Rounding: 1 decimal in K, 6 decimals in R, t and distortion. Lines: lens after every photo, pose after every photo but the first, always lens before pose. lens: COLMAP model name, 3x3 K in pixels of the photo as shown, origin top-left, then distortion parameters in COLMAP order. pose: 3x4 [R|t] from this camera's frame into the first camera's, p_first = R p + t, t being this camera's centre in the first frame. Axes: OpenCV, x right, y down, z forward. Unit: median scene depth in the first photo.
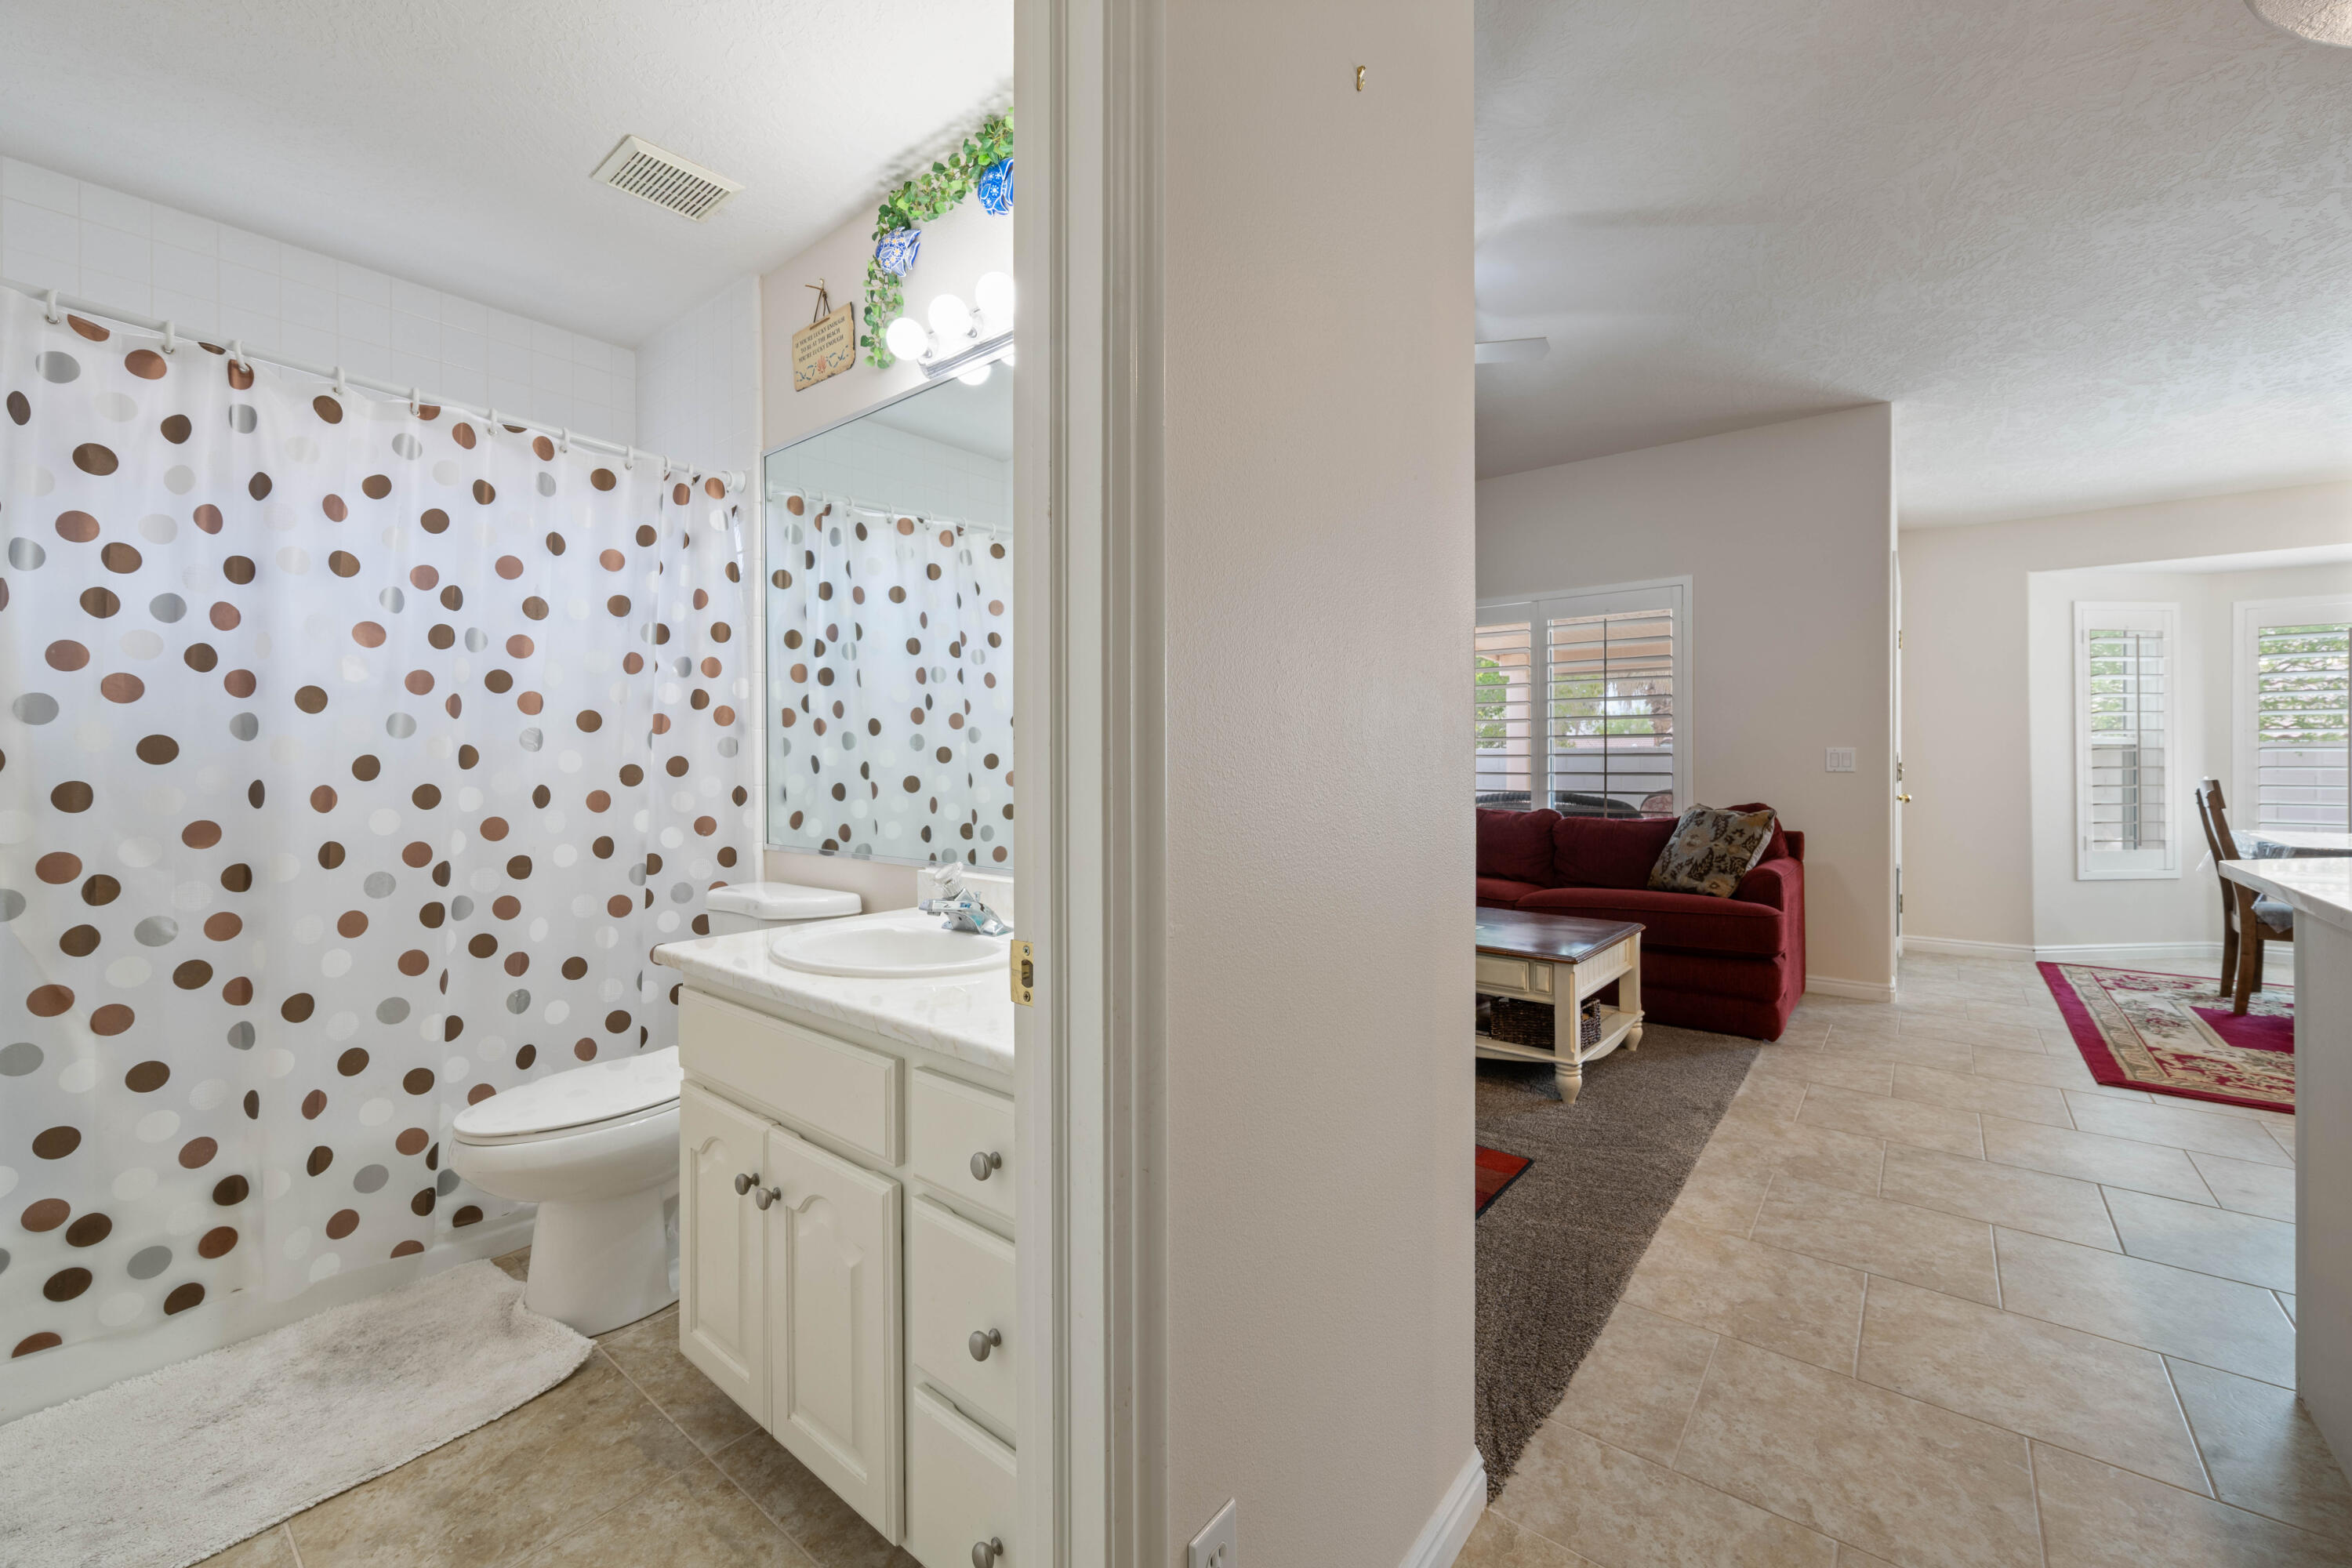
lens RADIAL K [[935.6, 0, 1210.2], [0, 935.6, 763.9], [0, 0, 1]] dist [-0.003062, 0.000937]
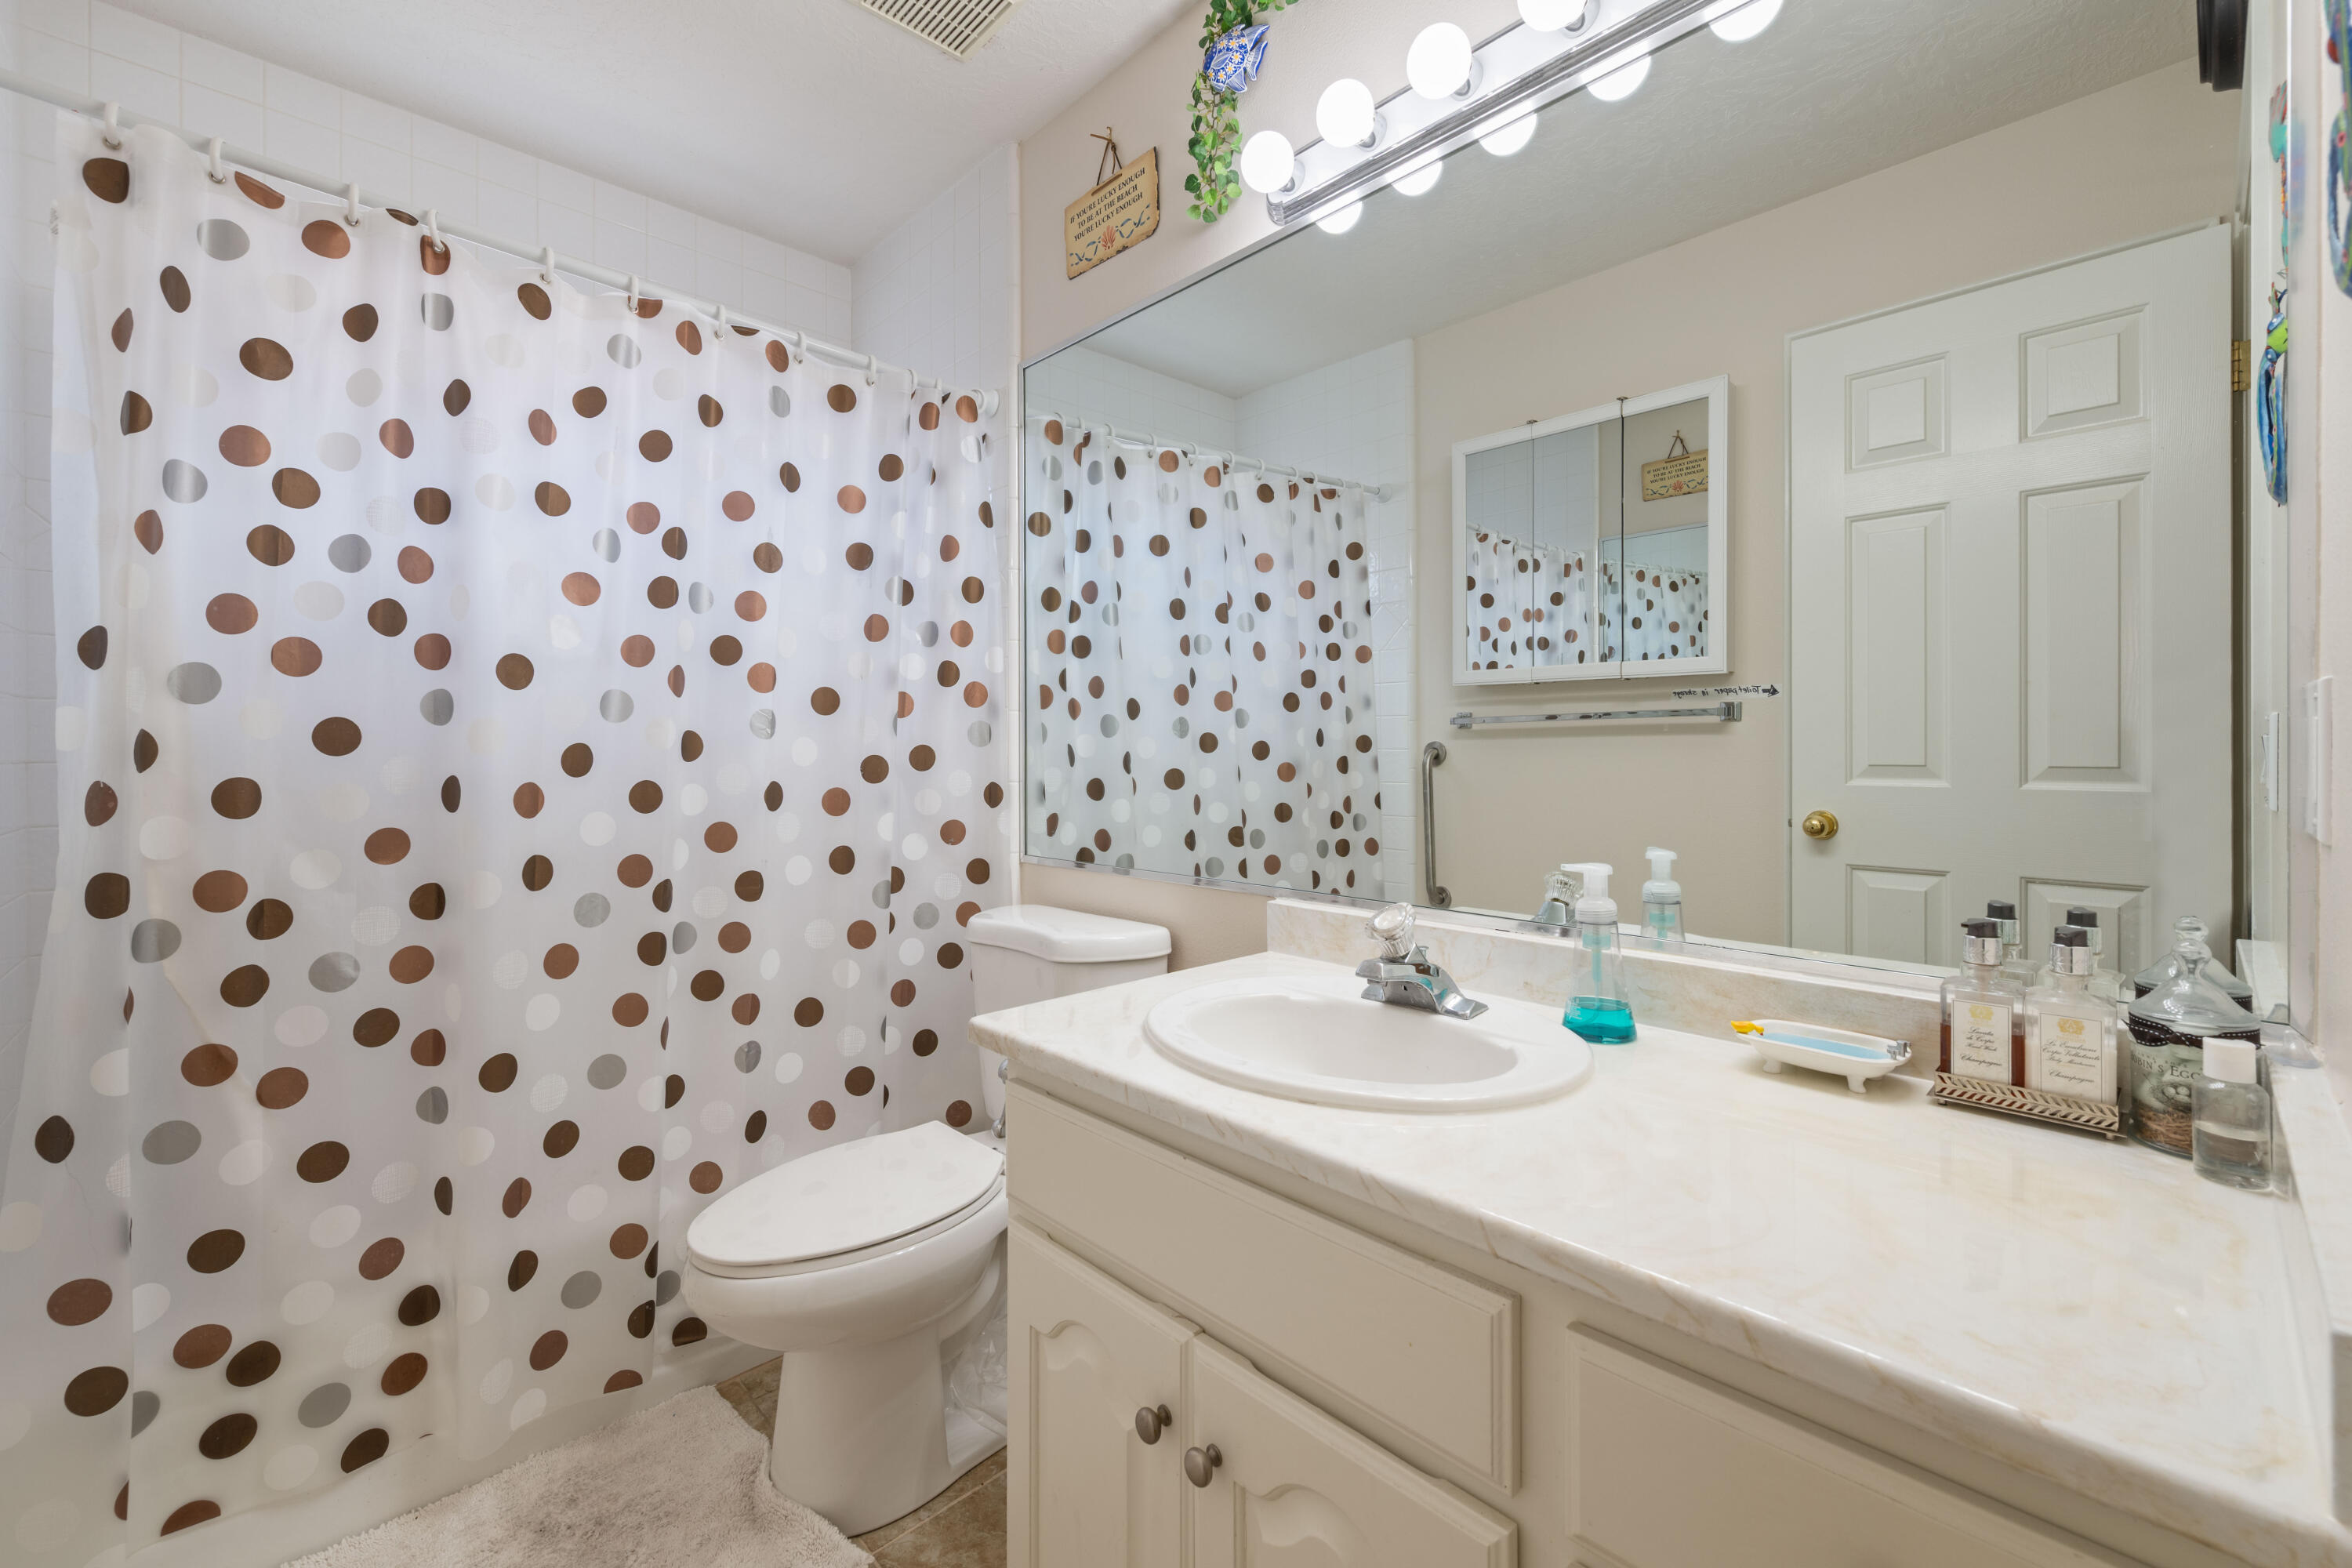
lens RADIAL K [[935.6, 0, 1194.1], [0, 935.6, 748.1], [0, 0, 1]] dist [-0.003062, 0.000937]
pose [[0.992754, -0.001817, -0.120151, -0.287919], [0.001038, 0.999978, -0.006550, 0.000052], [0.120161, 0.006378, 0.992734, 0.277076]]
